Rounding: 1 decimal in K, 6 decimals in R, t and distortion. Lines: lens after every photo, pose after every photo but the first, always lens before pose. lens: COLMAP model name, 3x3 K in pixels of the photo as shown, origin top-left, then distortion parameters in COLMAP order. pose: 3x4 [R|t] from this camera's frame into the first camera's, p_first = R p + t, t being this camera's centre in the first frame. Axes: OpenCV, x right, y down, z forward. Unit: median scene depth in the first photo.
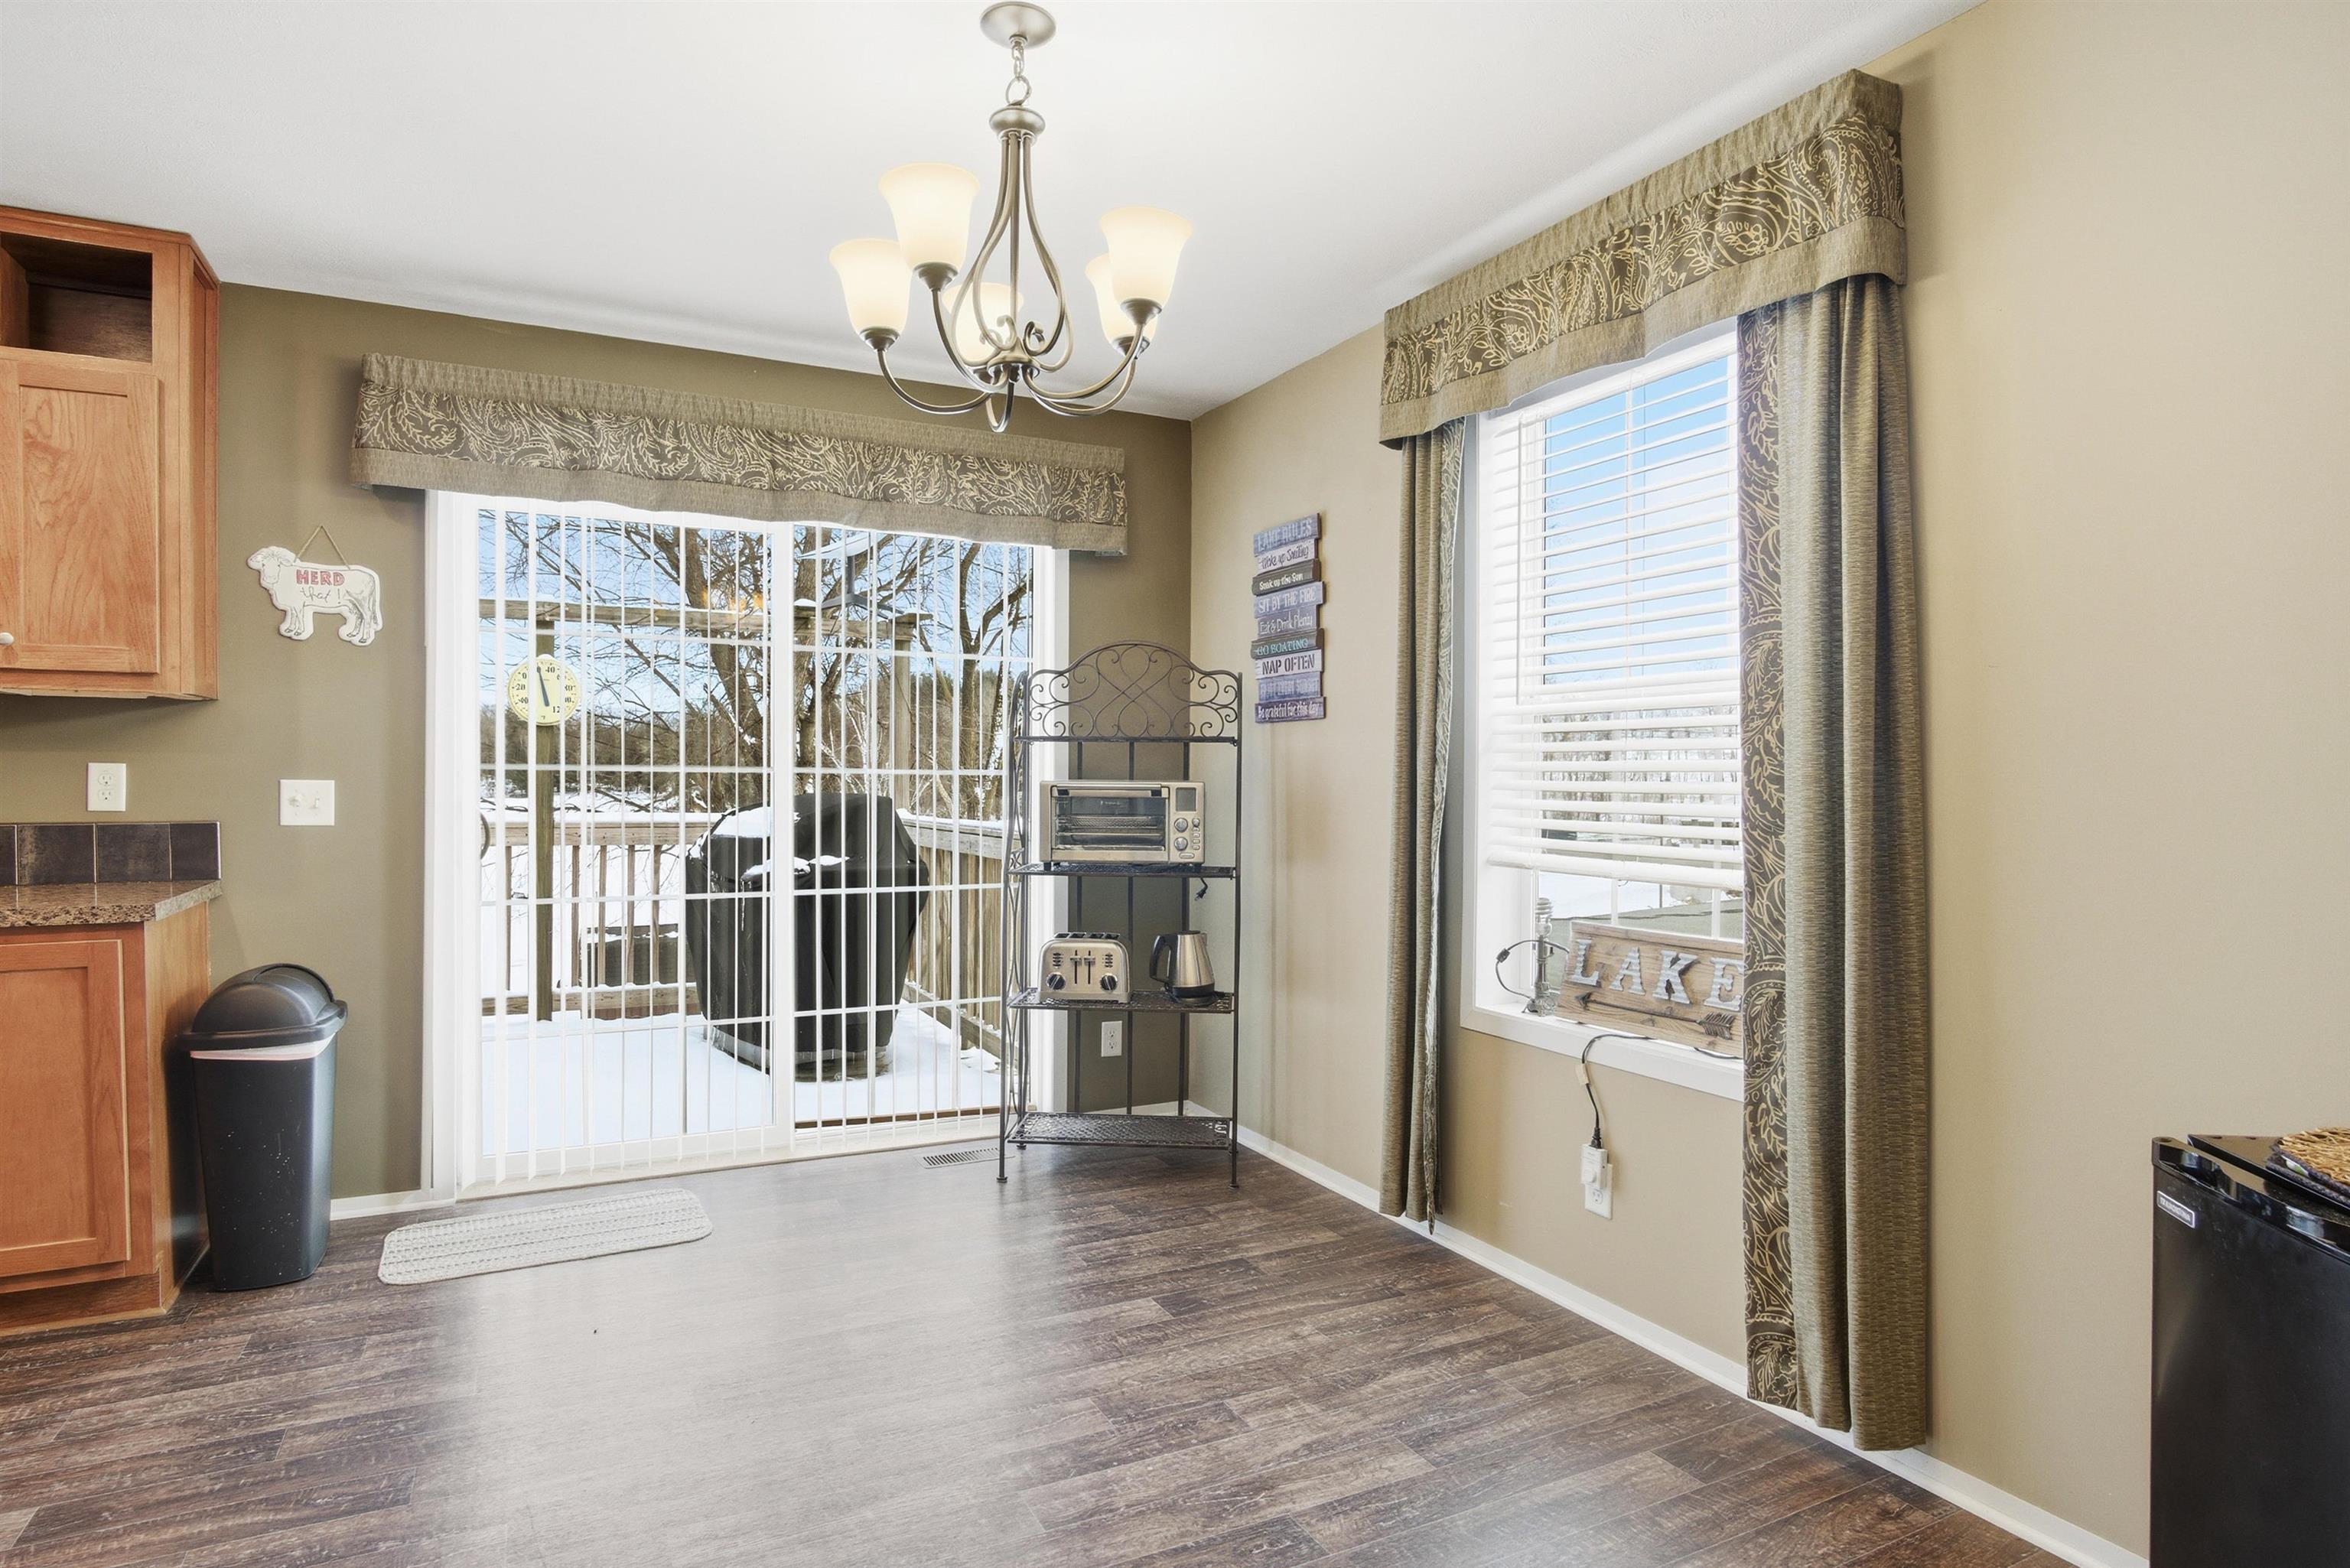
lens RADIAL K [[1265.3, 0, 1163.4], [0, 1265.3, 797.5], [0, 0, 1]] dist [-0.024744, 0.001700]
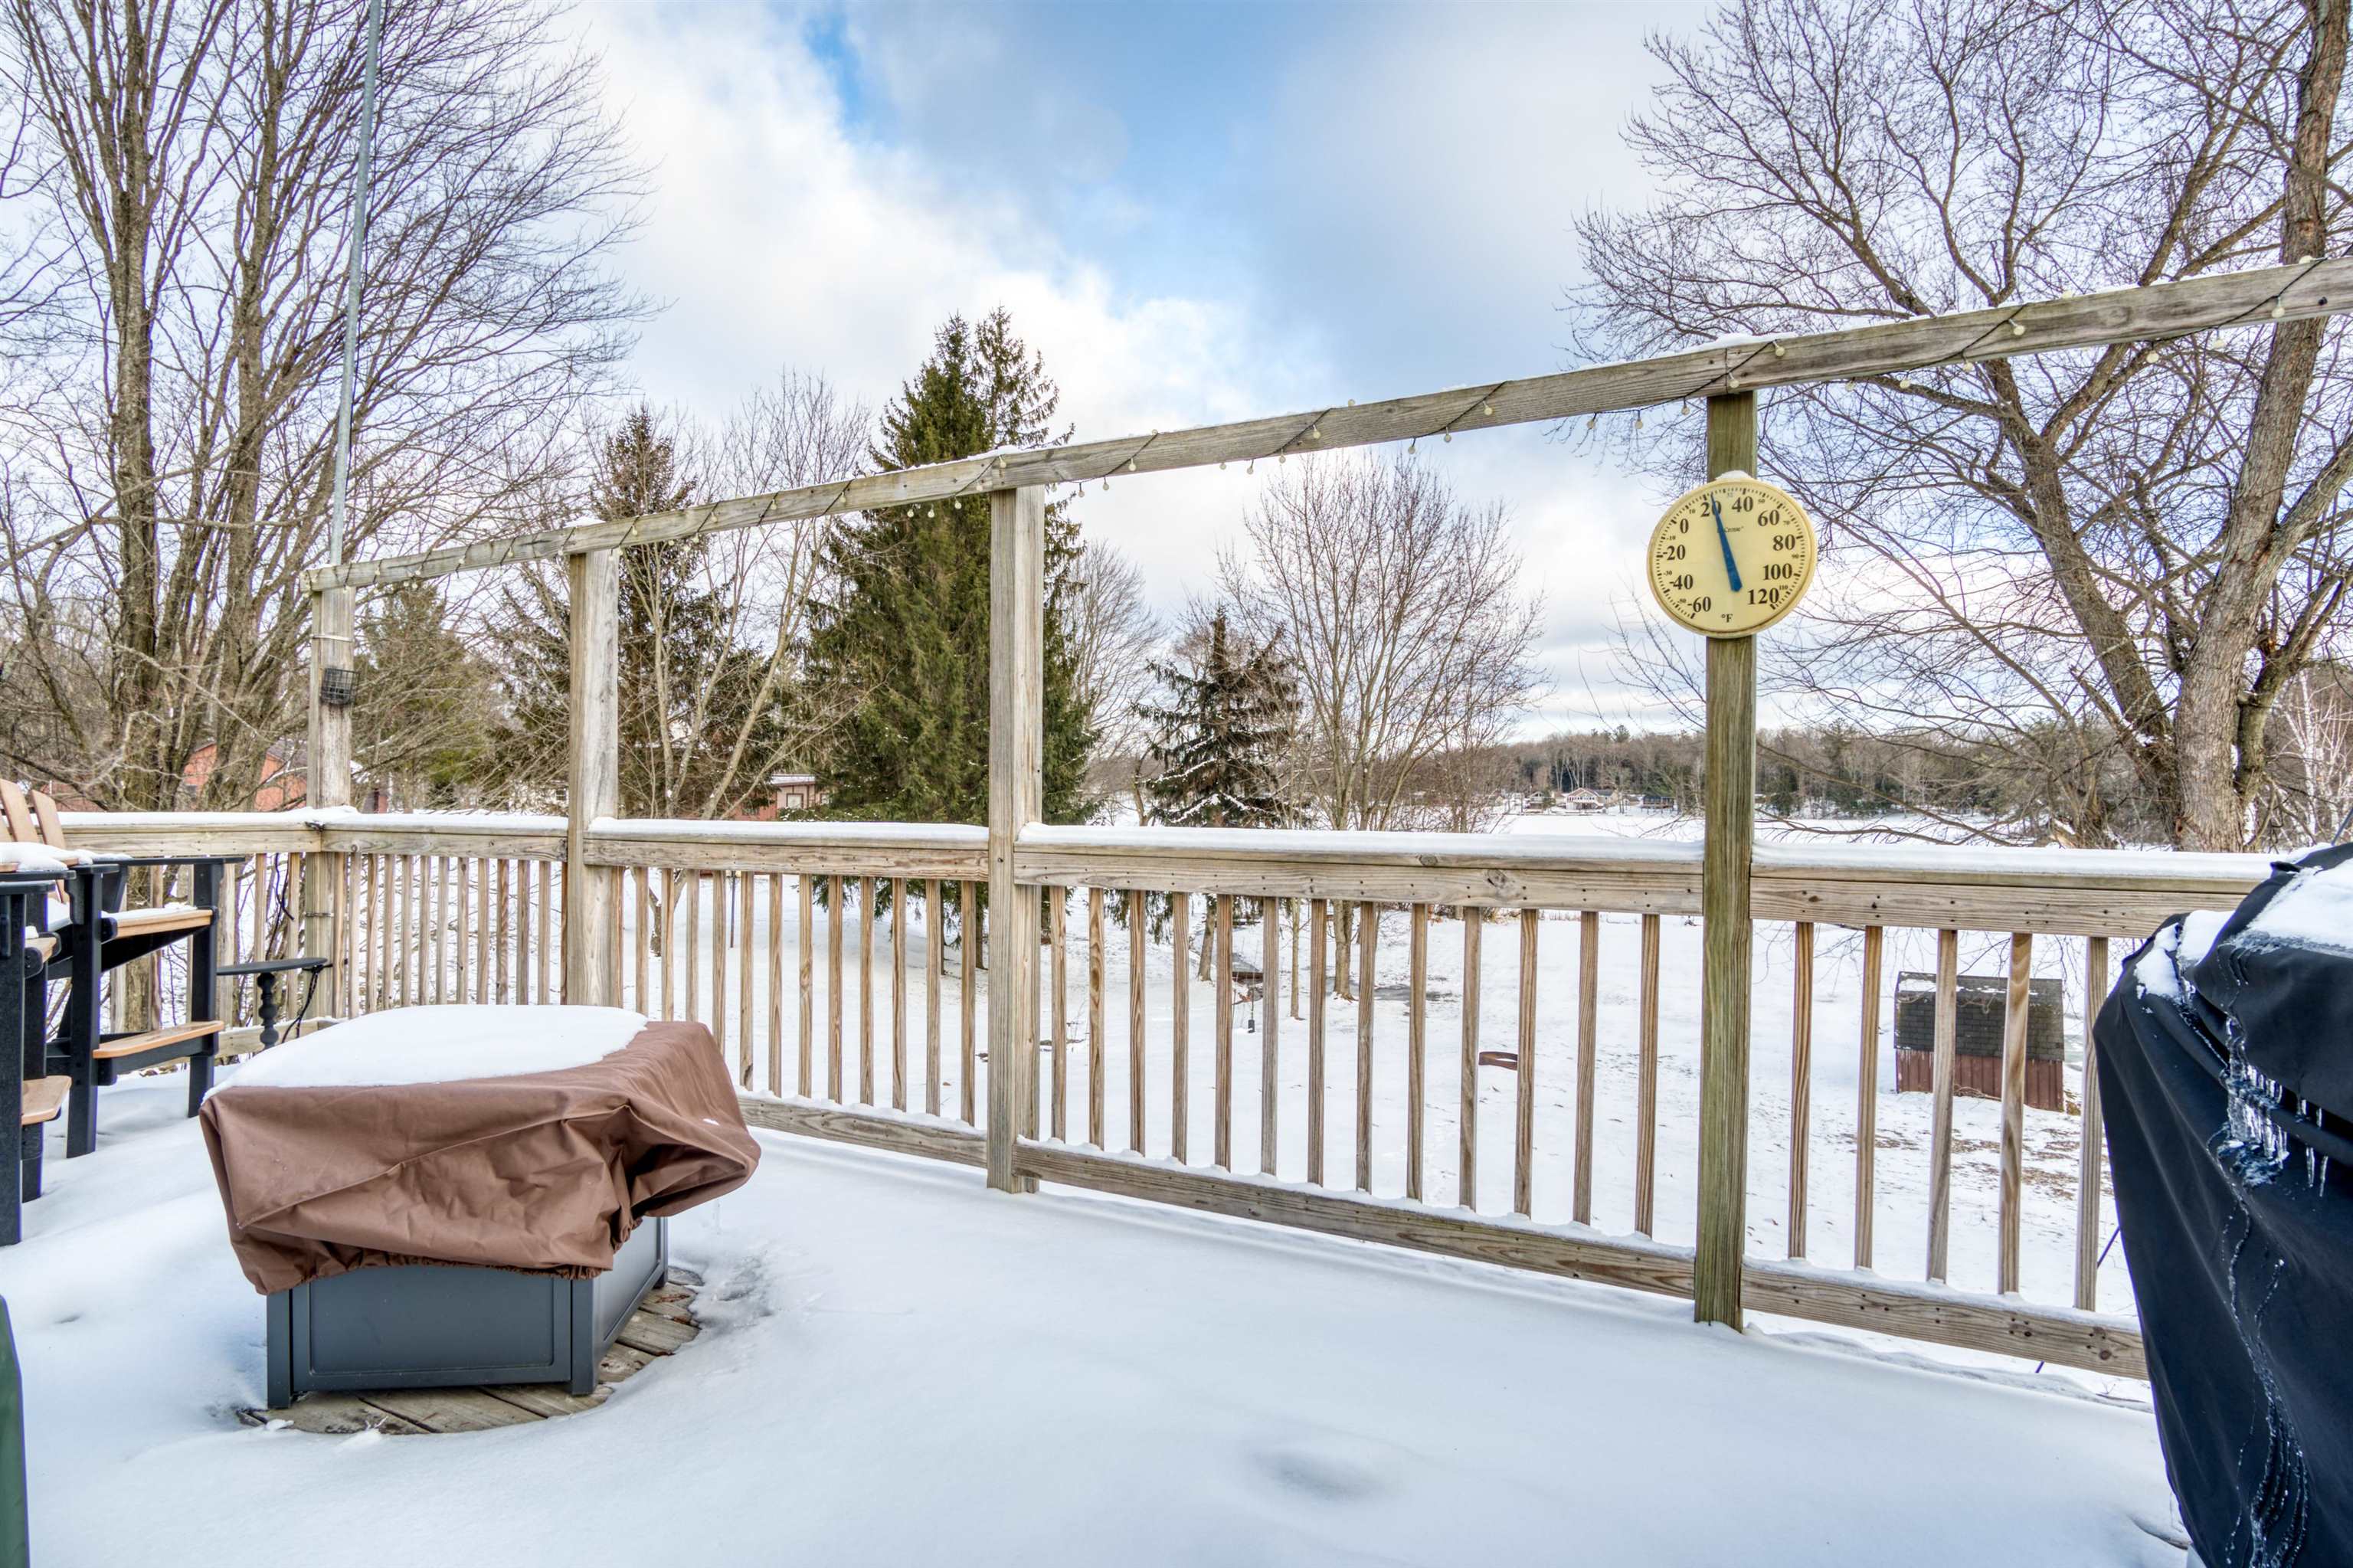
lens RADIAL K [[1267.1, 0, 1164.9], [0, 1267.1, 797.5], [0, 0, 1]] dist [-0.024744, 0.001700]
pose [[0.567617, -0.002302, -0.823290, -0.248963], [-0.012069, 0.999865, -0.011117, 0.004665], [0.823204, 0.016247, 0.567513, 0.601819]]
